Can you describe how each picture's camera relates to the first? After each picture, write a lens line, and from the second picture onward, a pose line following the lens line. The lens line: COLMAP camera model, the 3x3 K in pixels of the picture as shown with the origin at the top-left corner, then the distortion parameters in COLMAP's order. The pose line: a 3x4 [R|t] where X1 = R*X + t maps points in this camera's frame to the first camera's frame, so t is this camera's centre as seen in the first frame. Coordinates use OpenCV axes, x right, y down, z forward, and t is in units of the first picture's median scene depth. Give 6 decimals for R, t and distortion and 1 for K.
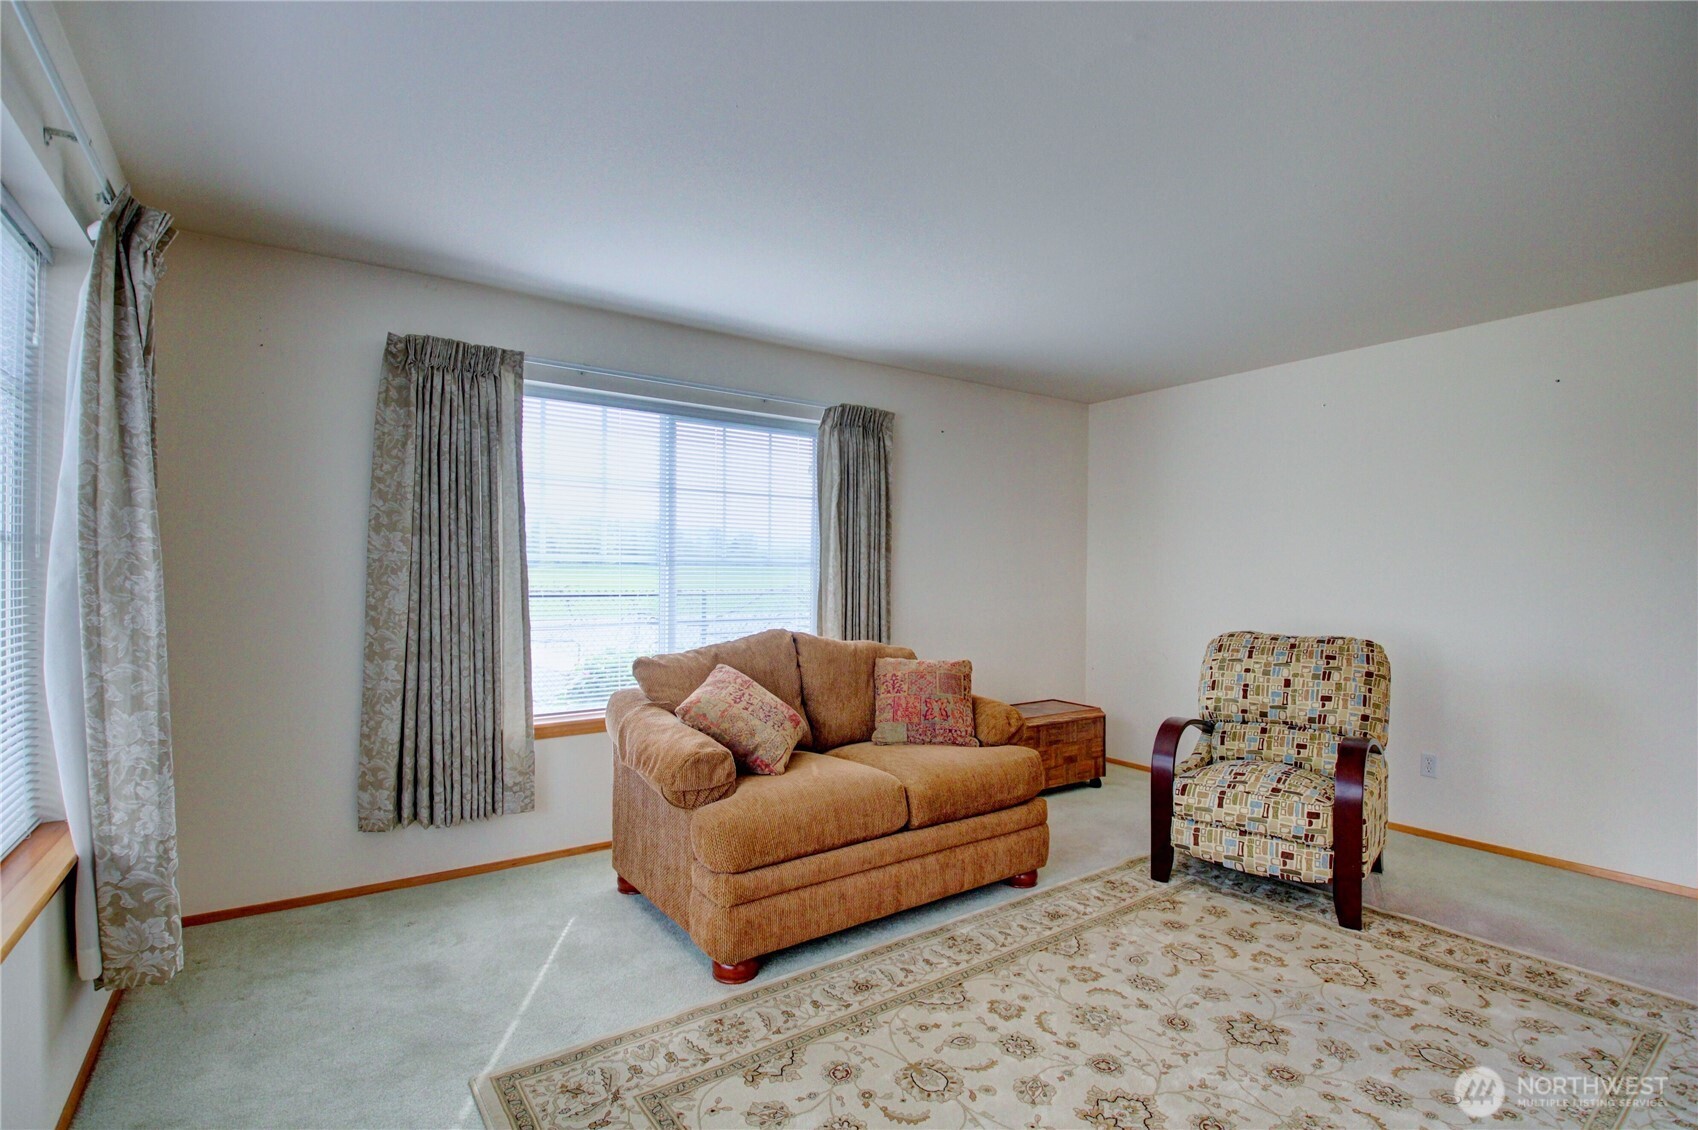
lens RADIAL K [[789.2, 0, 843.3], [0, 789.2, 575.7], [0, 0, 1]] dist [0.022571, -0.036203]
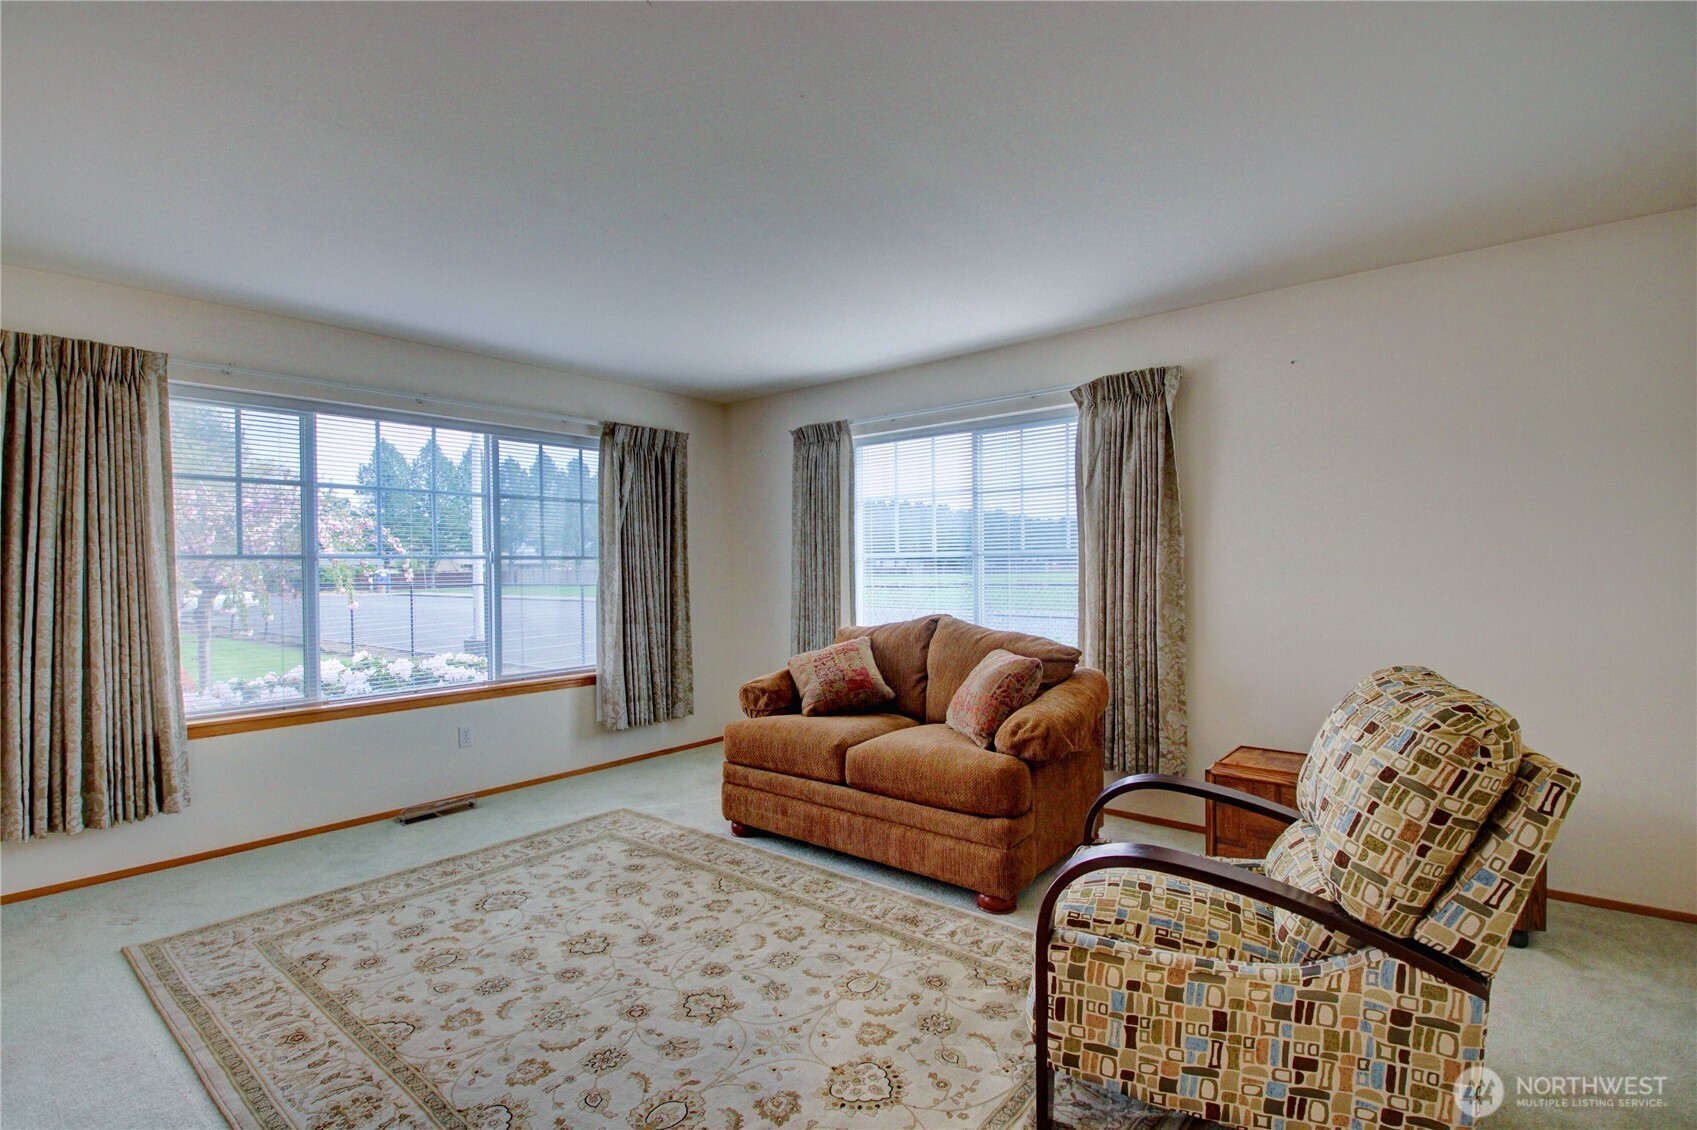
lens RADIAL K [[782.6, 0, 839.4], [0, 782.6, 576.4], [0, 0, 1]] dist [0.010033, -0.024878]
pose [[0.268044, 0.002016, -0.963405, 1.341385], [0.011866, 0.999915, 0.005394, 0.008031], [0.963334, -0.012878, 0.267997, 0.774845]]
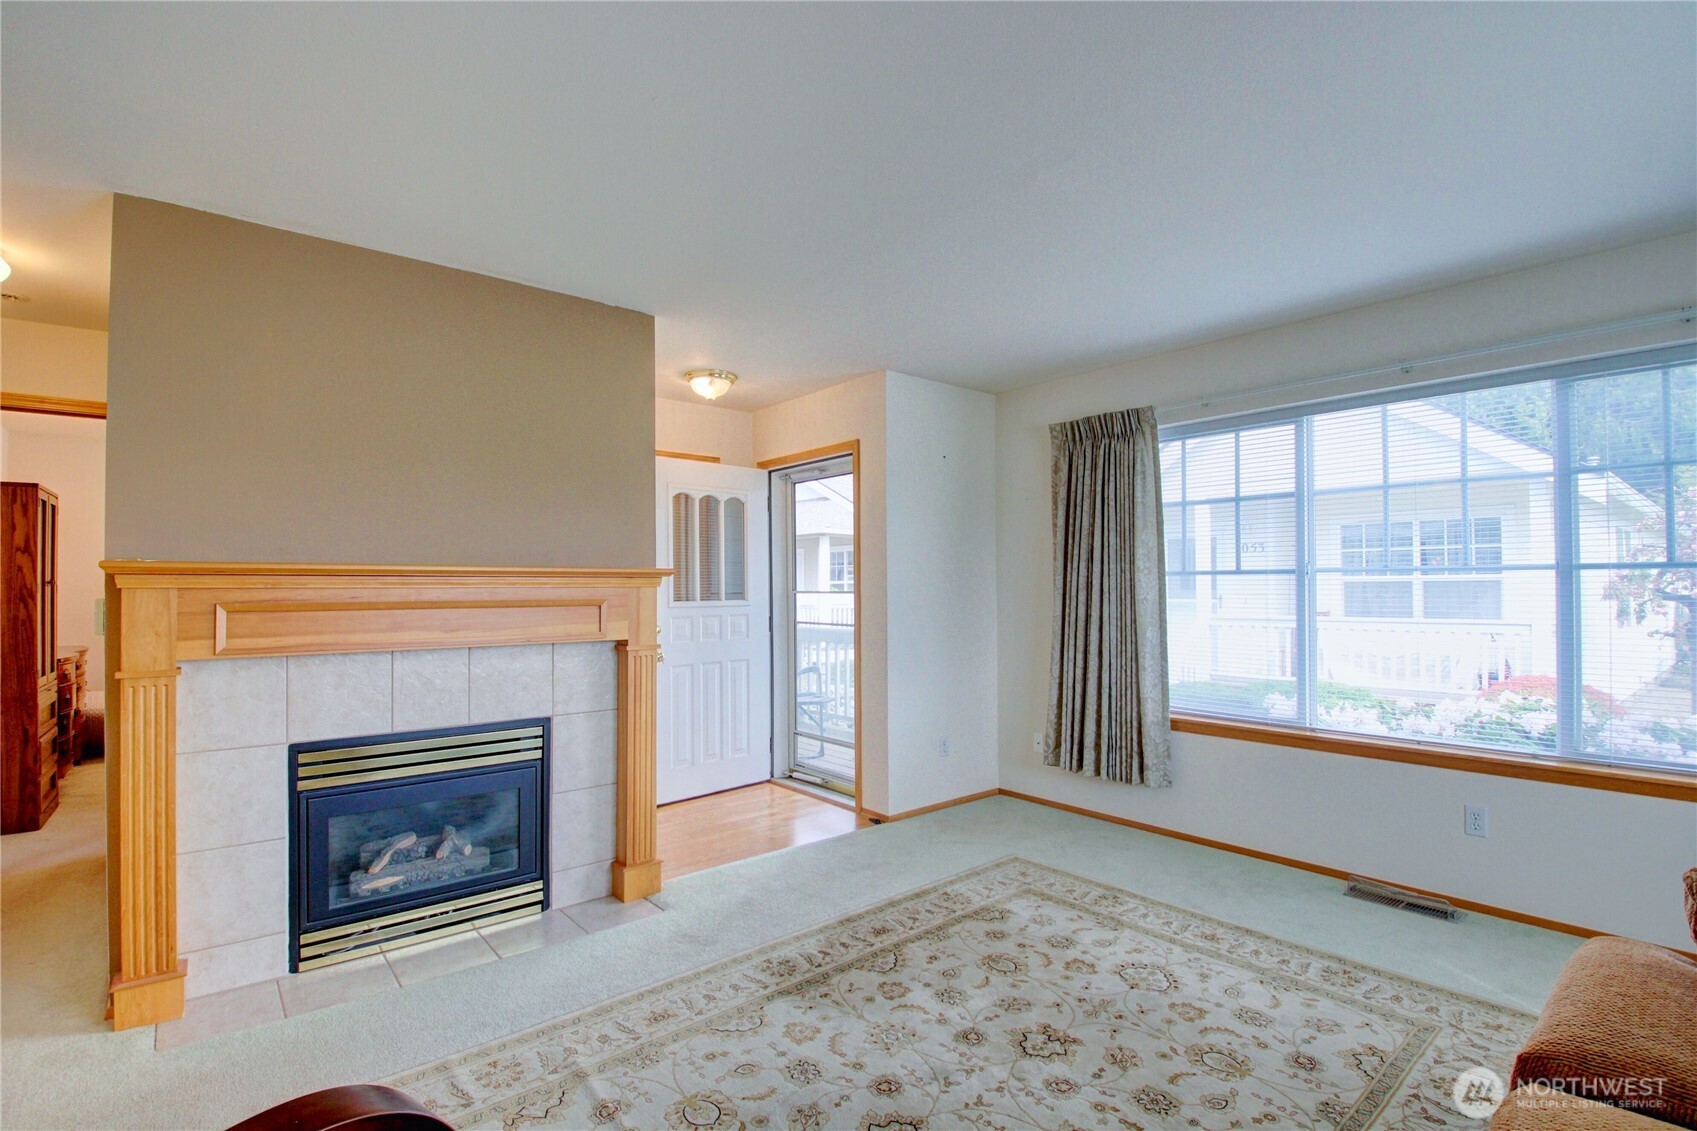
lens RADIAL K [[788.8, 0, 842.8], [0, 788.8, 576.2], [0, 0, 1]] dist [0.022571, -0.036203]
pose [[-0.995377, -0.002270, -0.096017, 0.564864], [-0.001145, 0.999930, -0.011768, -0.006902], [0.096037, -0.011604, -0.995310, 1.574126]]
